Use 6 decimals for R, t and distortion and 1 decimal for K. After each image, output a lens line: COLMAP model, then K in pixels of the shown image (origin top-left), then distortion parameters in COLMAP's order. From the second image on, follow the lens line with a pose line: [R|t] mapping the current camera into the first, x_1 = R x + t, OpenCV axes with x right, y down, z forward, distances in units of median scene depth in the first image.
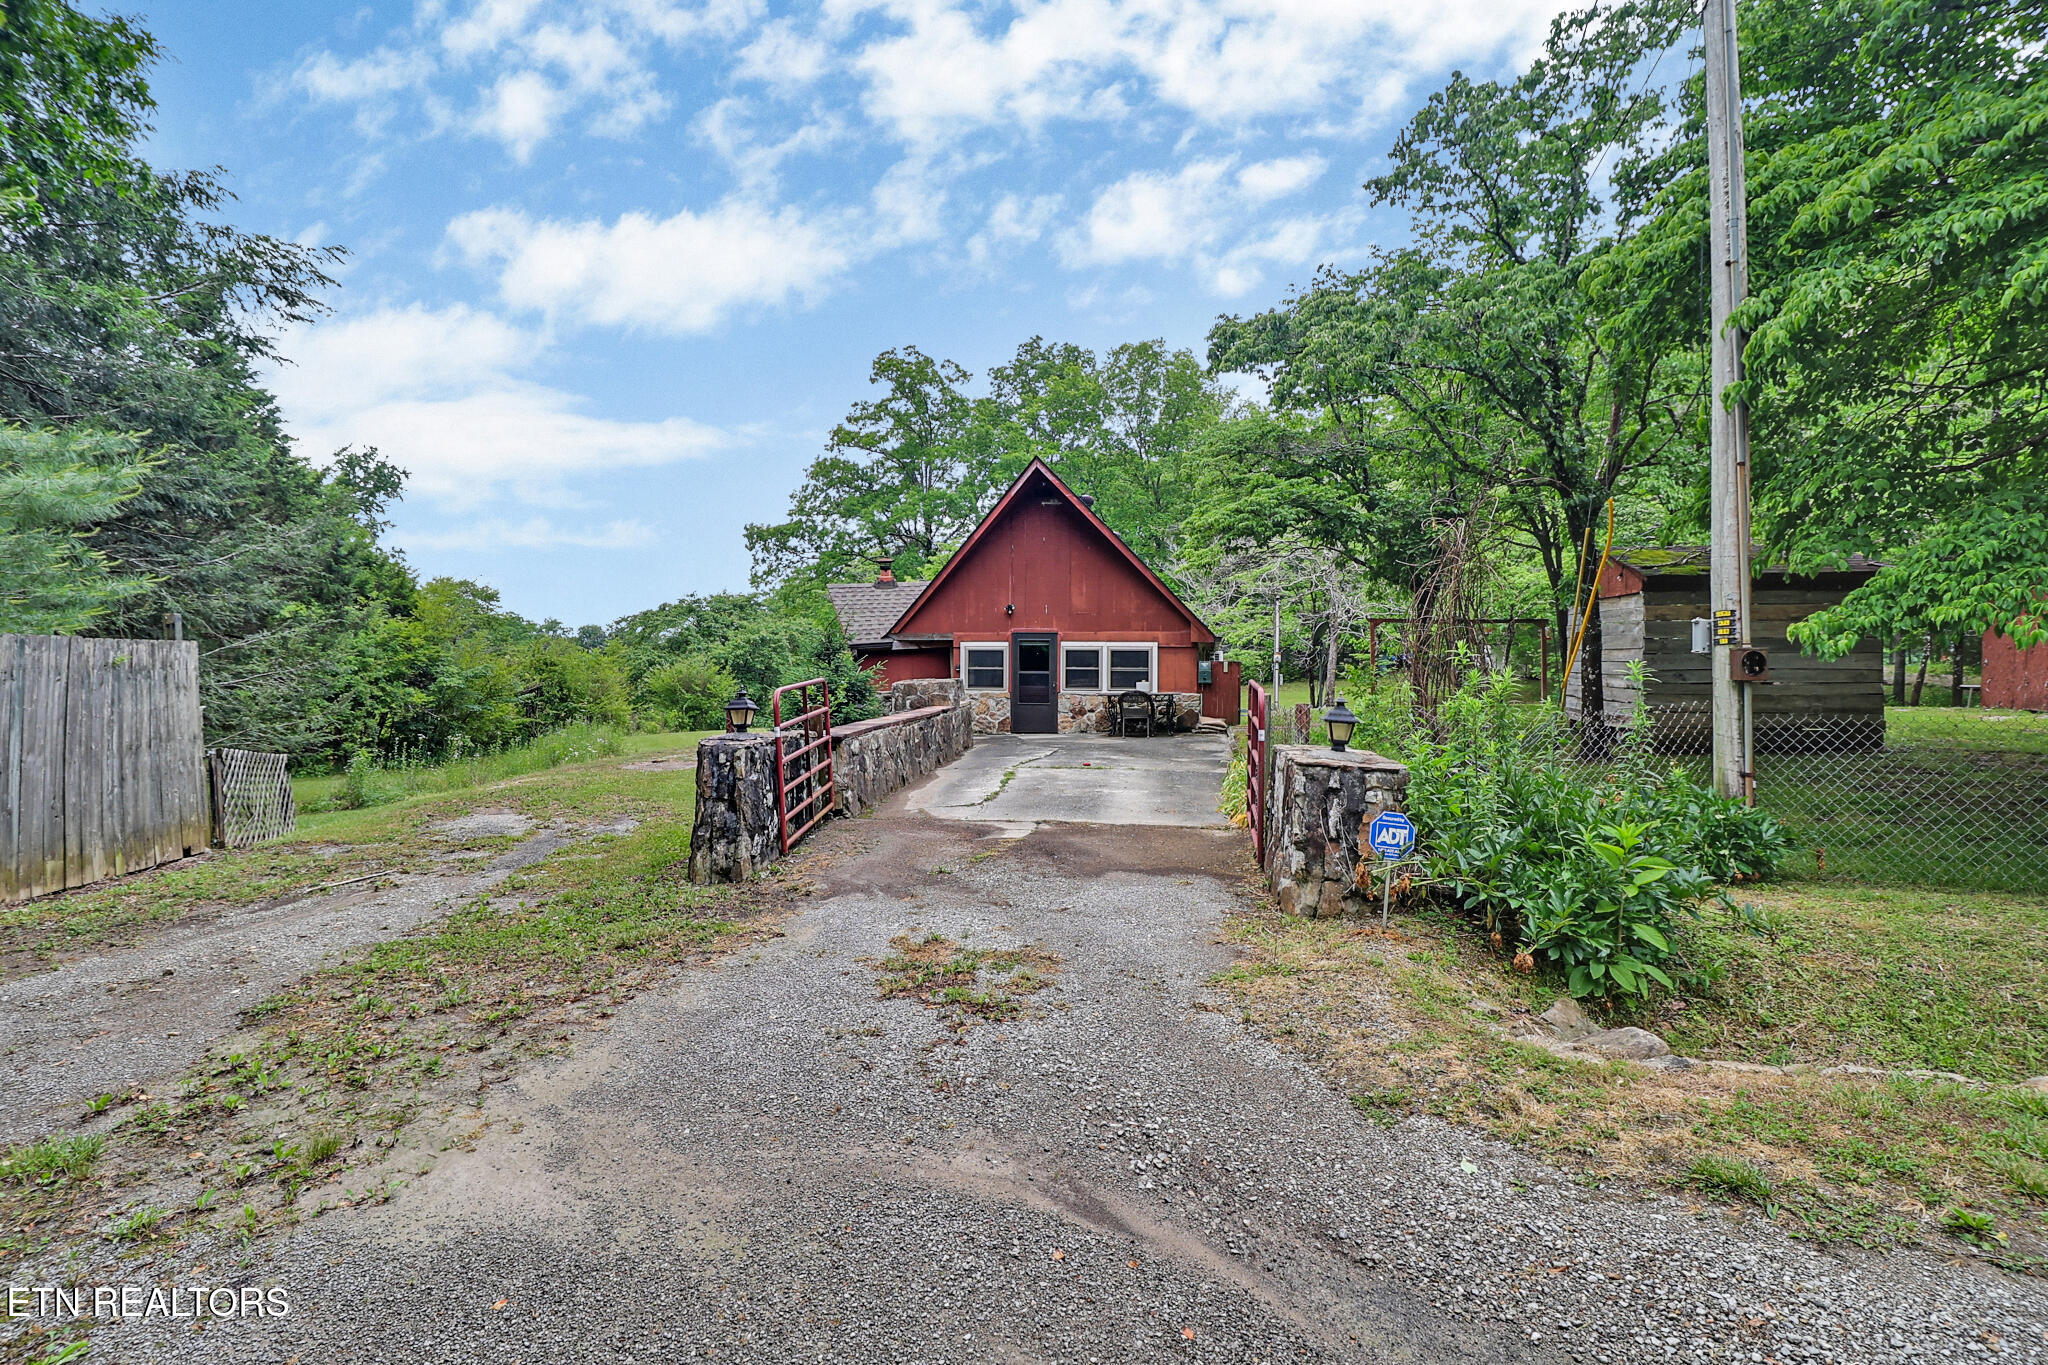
lens RADIAL K [[946.4, 0, 1013.3], [0, 946.4, 644.8], [0, 0, 1]] dist [0.012592, -0.017811]
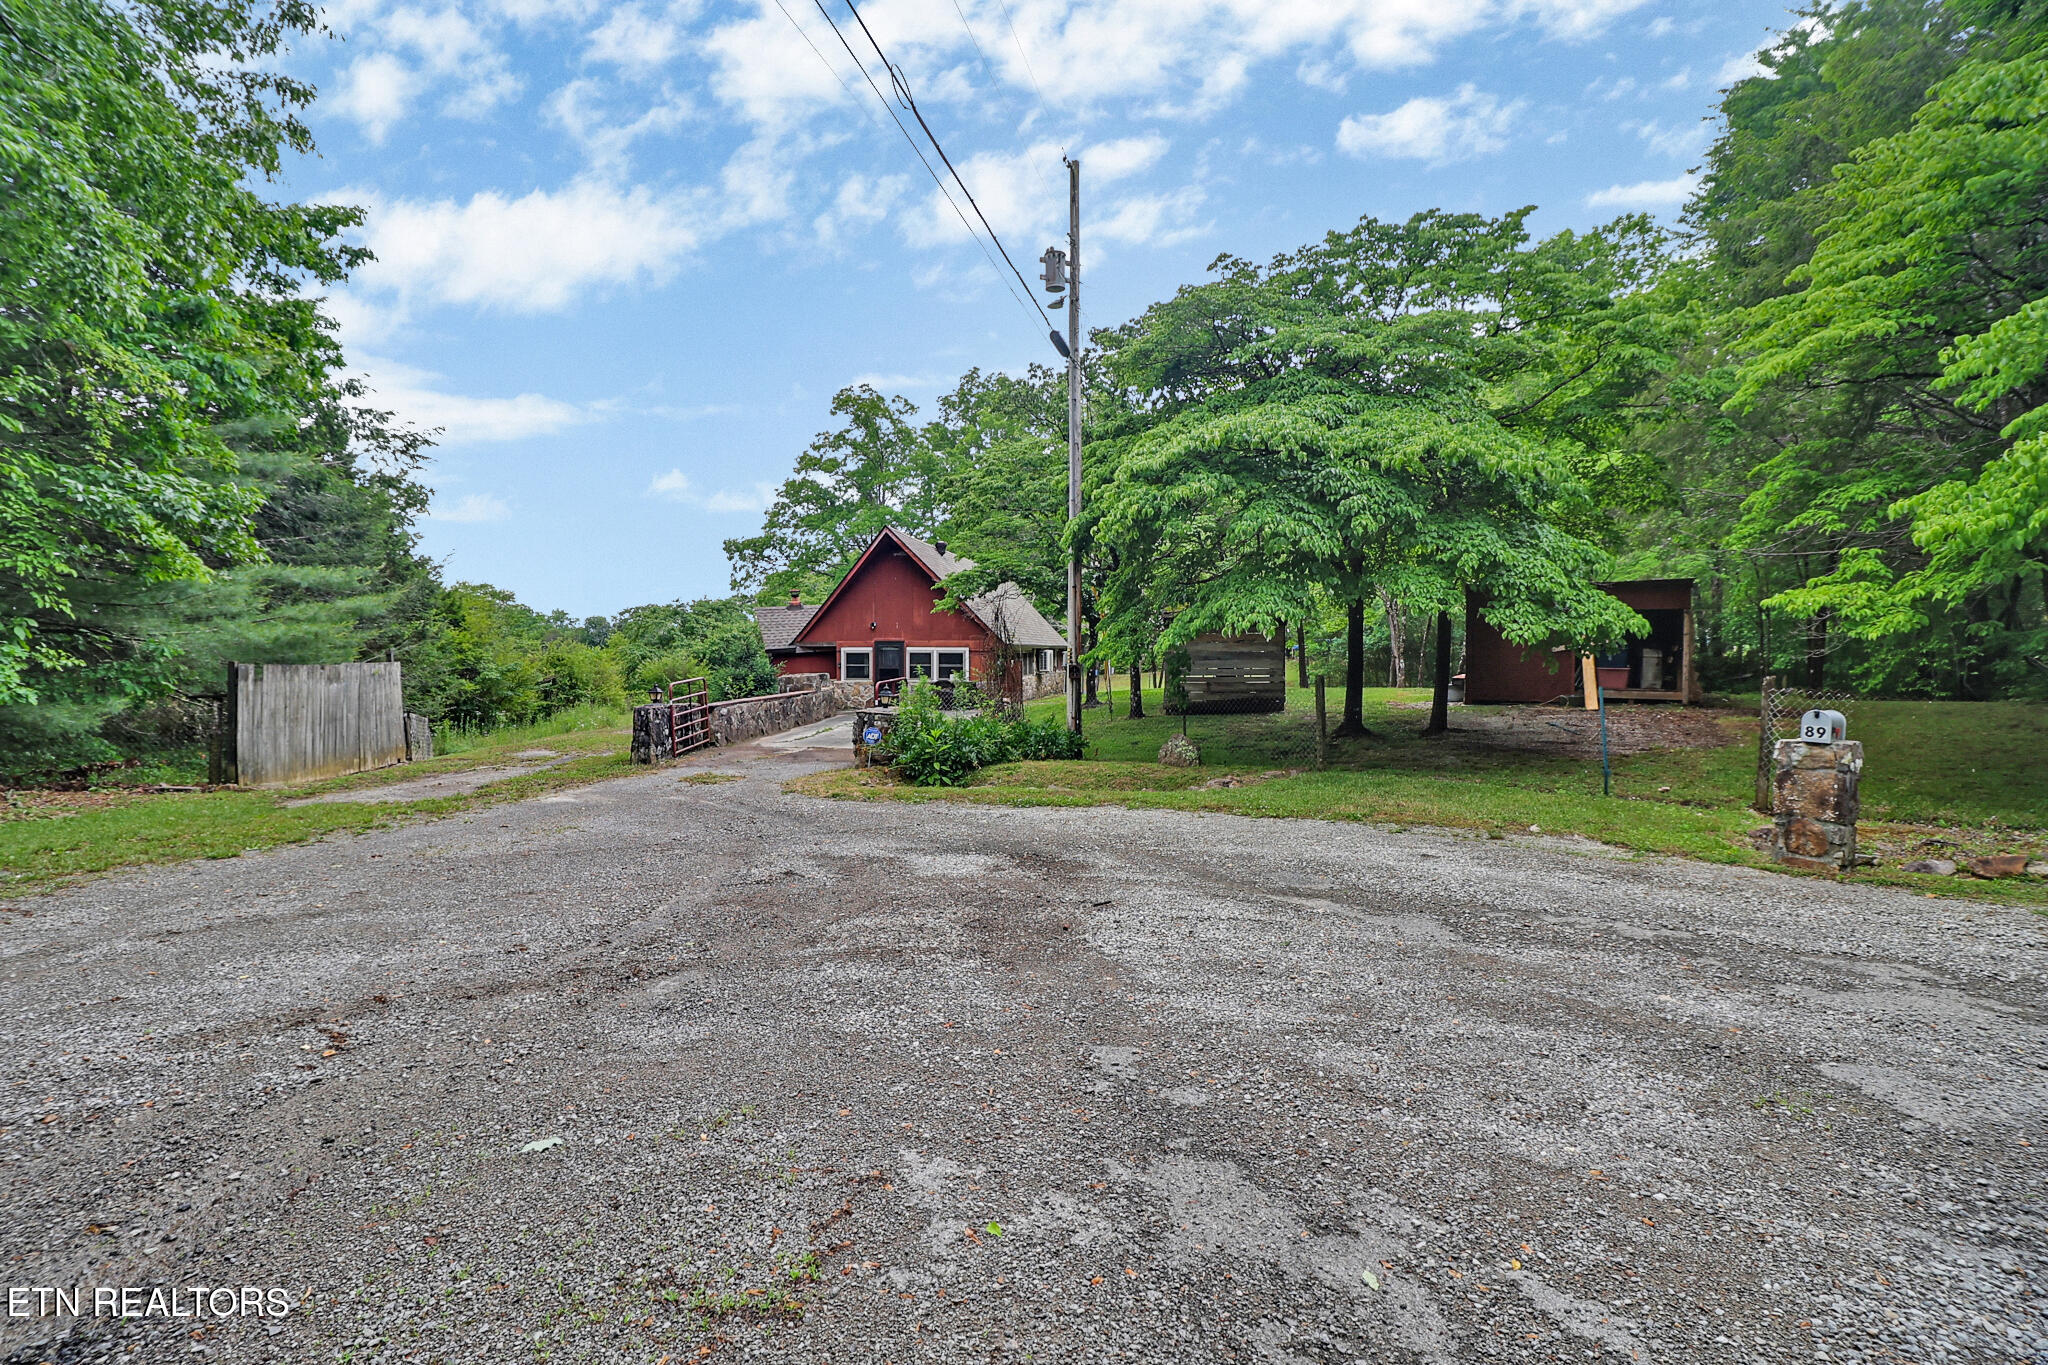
lens RADIAL K [[910.8, 0, 1012.8], [0, 910.8, 642.0], [0, 0, 1]] dist [-0.001025, -0.000102]
pose [[0.999945, -0.004930, 0.009238, 0.150981], [0.004823, 0.999921, 0.011582, -0.020154], [-0.009294, -0.011537, 0.999890, -0.324447]]
